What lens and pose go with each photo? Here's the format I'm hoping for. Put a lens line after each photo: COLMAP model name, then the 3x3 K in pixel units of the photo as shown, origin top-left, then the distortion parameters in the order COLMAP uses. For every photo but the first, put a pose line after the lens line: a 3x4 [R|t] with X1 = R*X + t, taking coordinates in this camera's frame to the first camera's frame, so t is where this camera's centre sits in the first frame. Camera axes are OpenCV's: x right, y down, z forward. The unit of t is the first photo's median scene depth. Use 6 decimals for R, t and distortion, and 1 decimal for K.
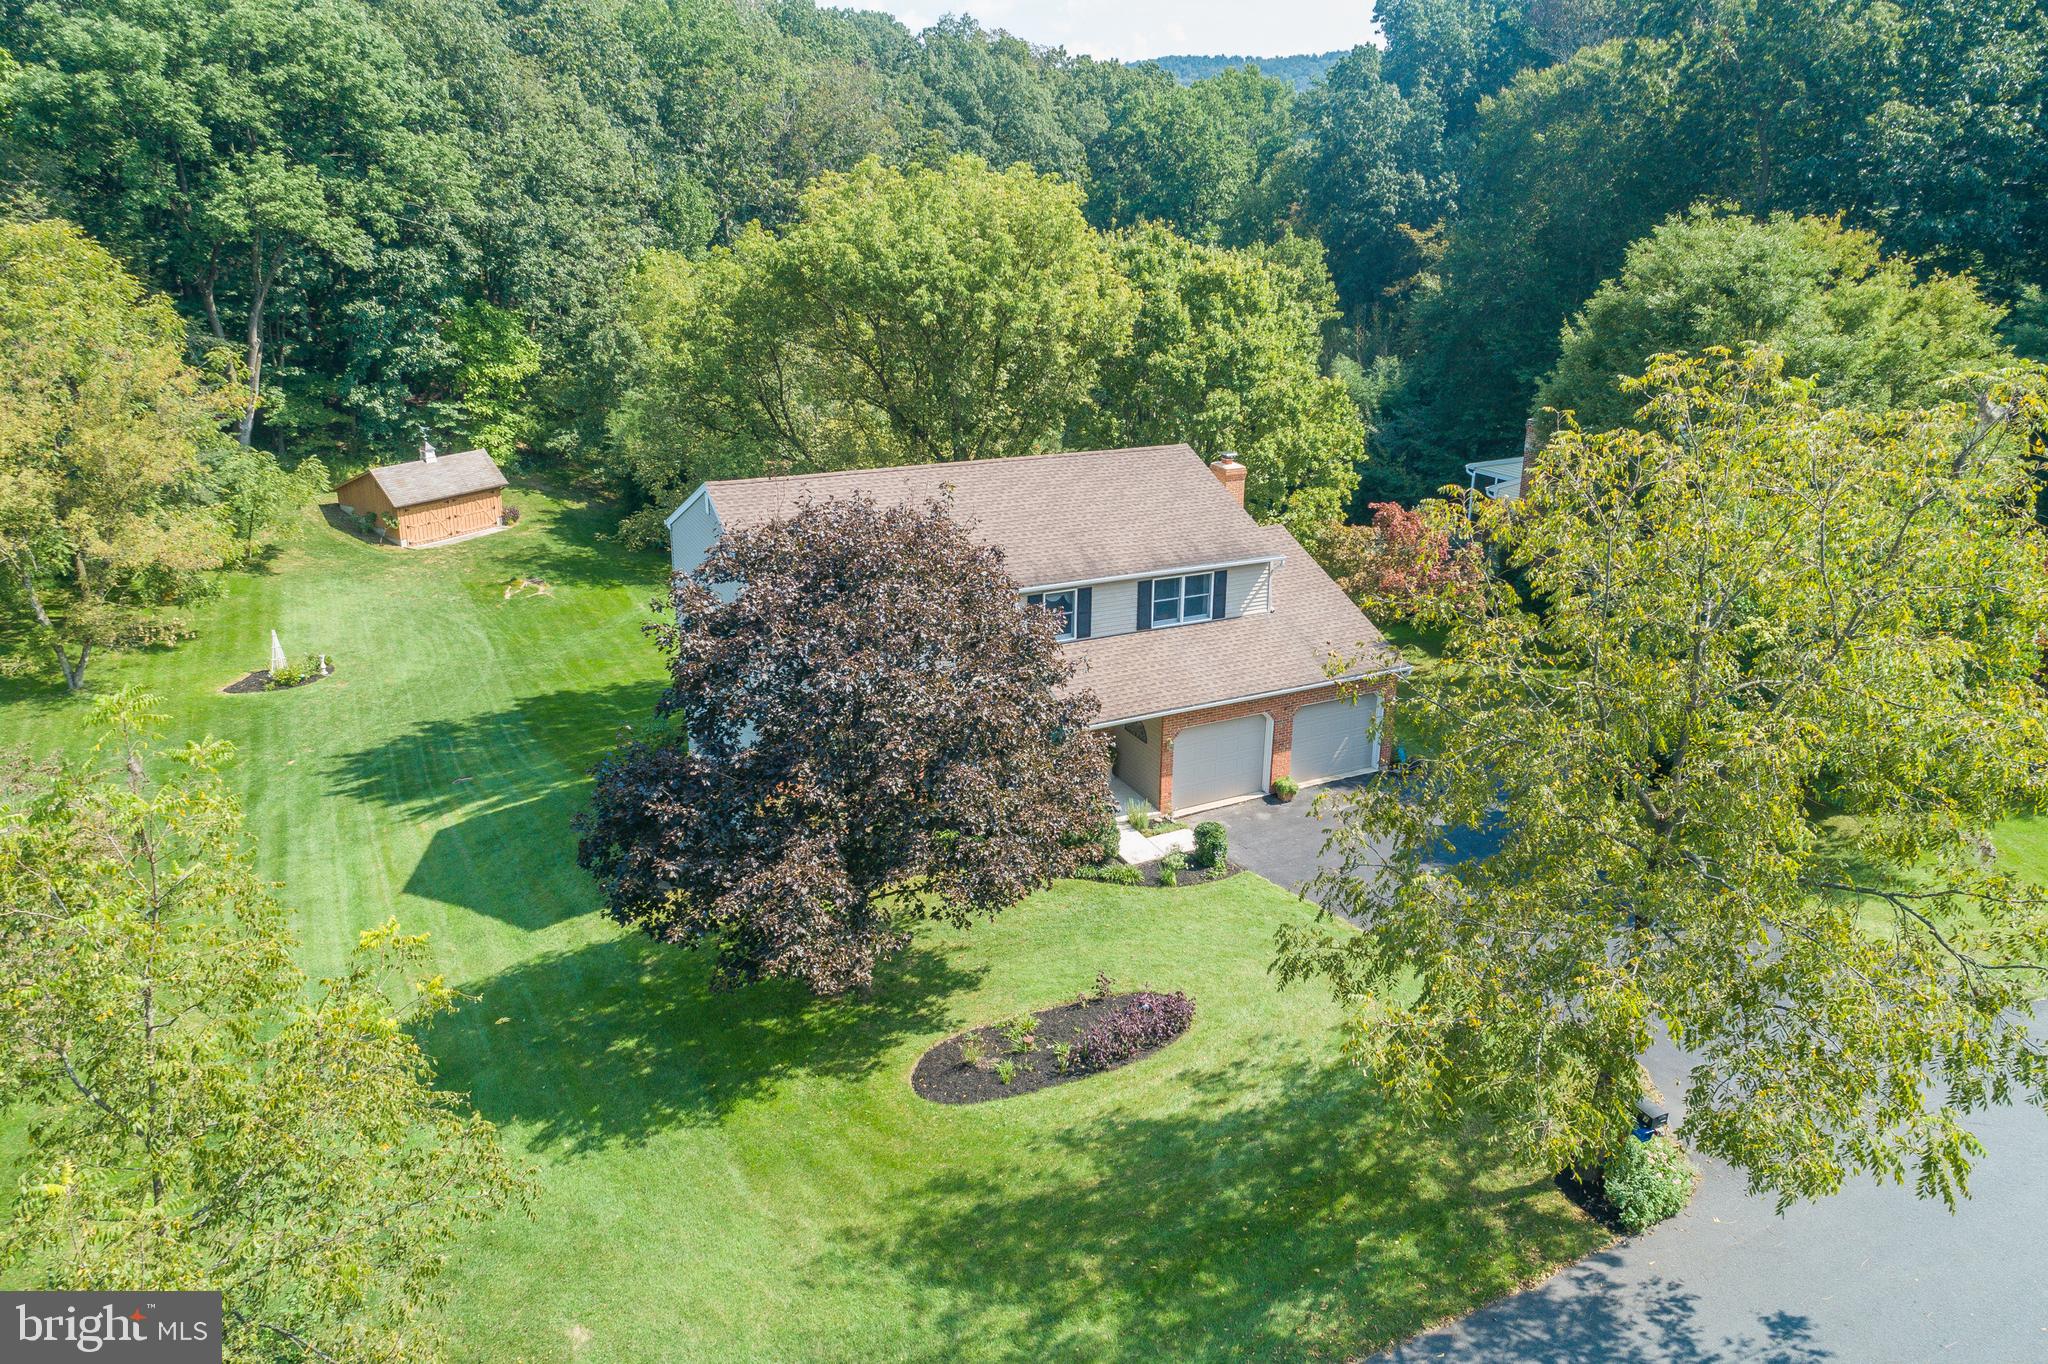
lens RADIAL K [[1400.4, 0, 1083.0], [0, 1400.4, 603.8], [0, 0, 1]] dist [-0.002507, 0.003192]
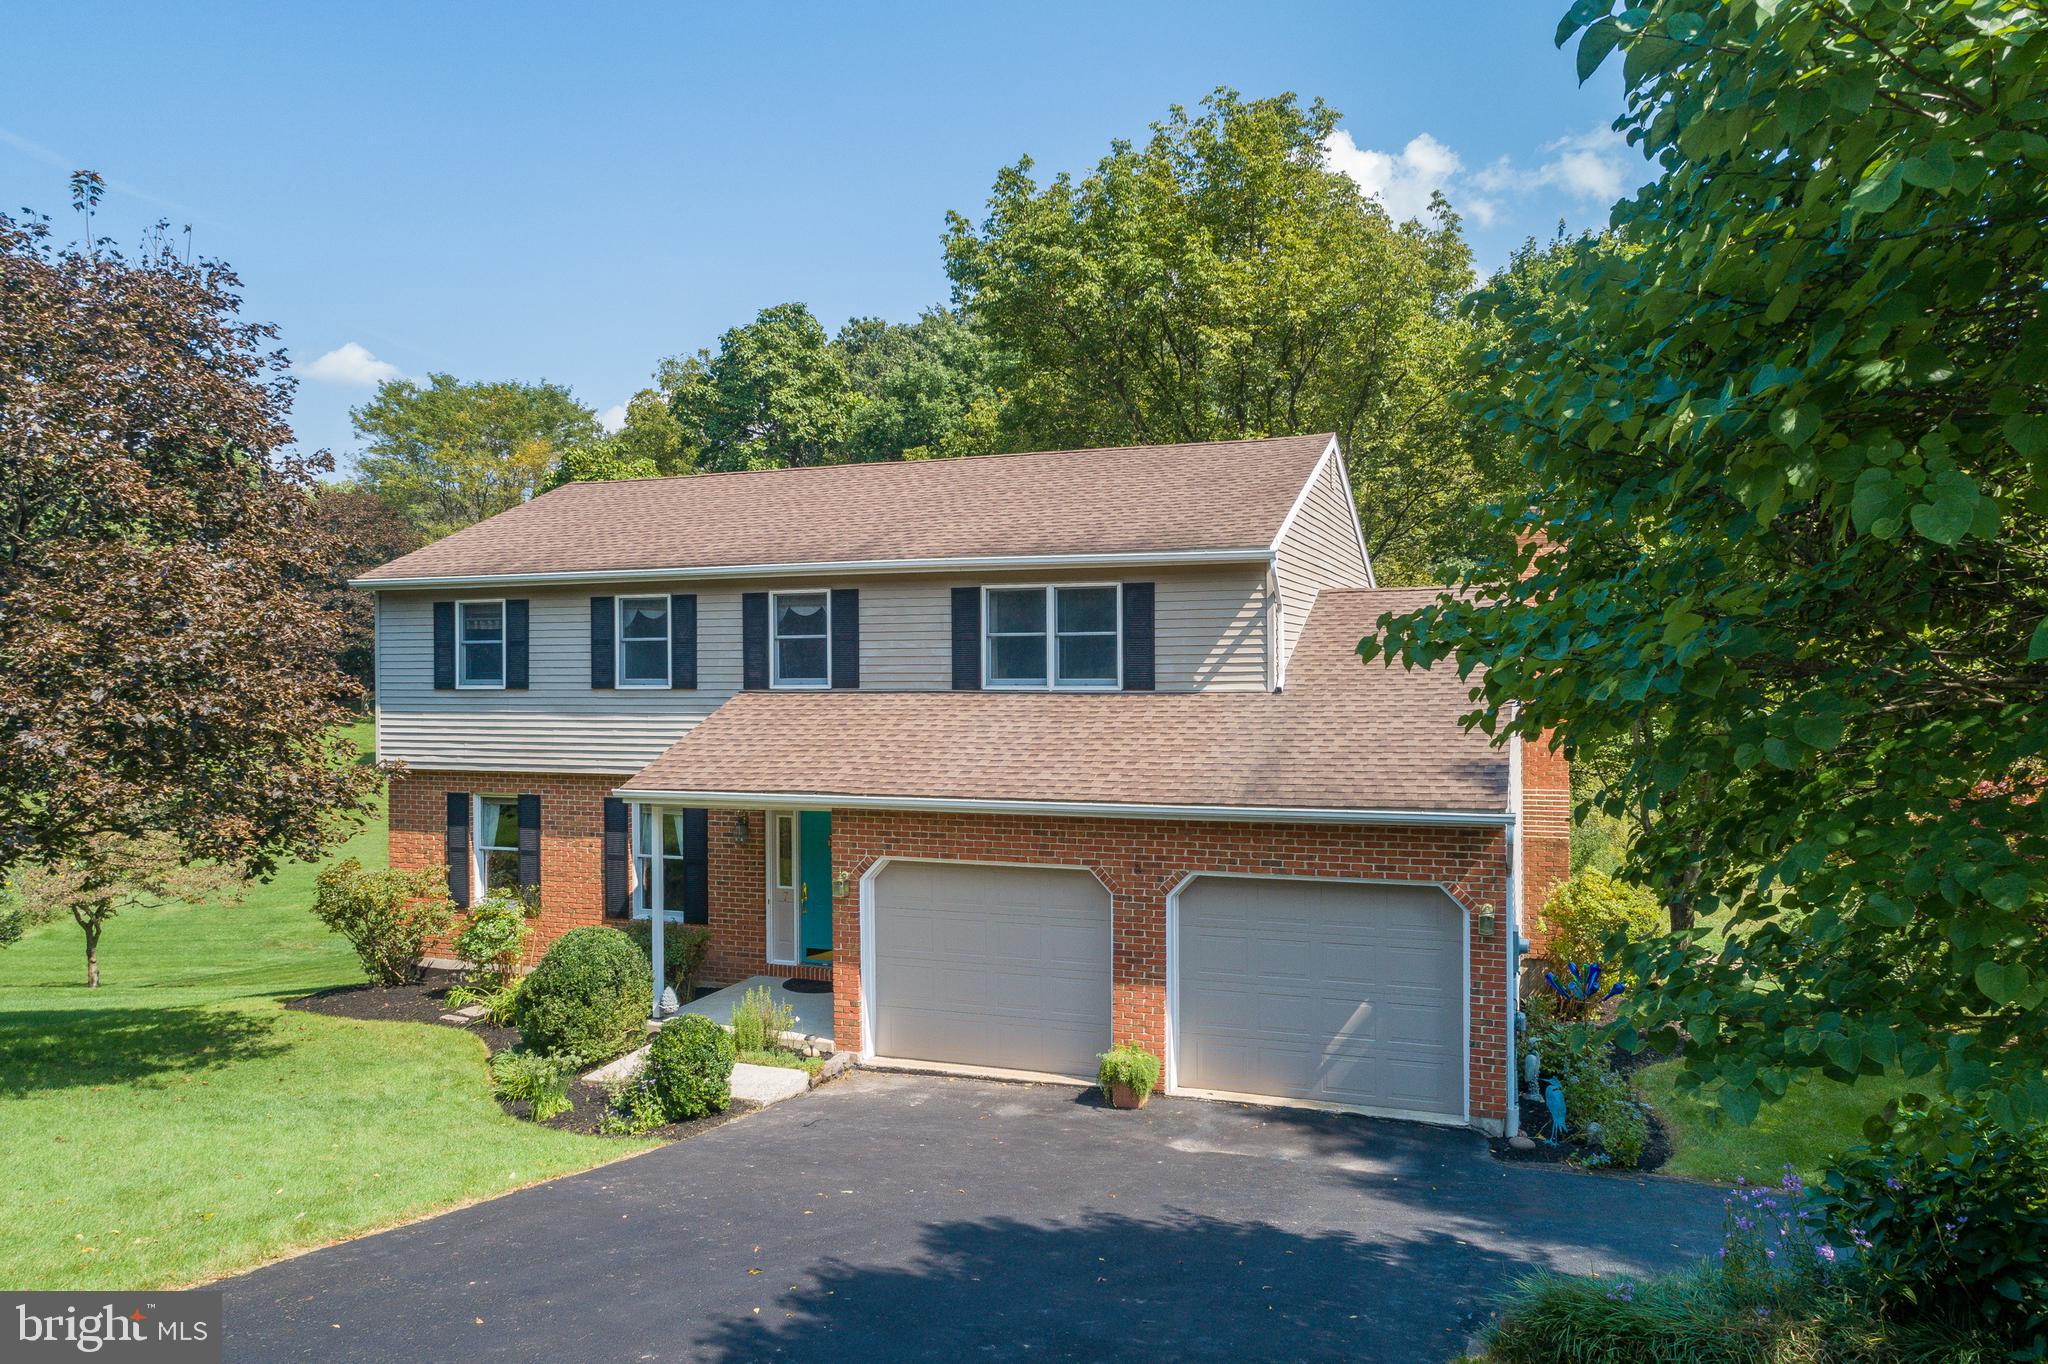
lens RADIAL K [[1371.2, 0, 1024.0], [0, 1371.2, 682.0], [0, 0, 1]] dist [-0.007845, 0.006915]
pose [[0.659459, -0.016469, -0.751560, 0.314914], [-0.202914, 0.958750, -0.199056, 0.080629], [0.723837, 0.283772, 0.628915, 0.526236]]
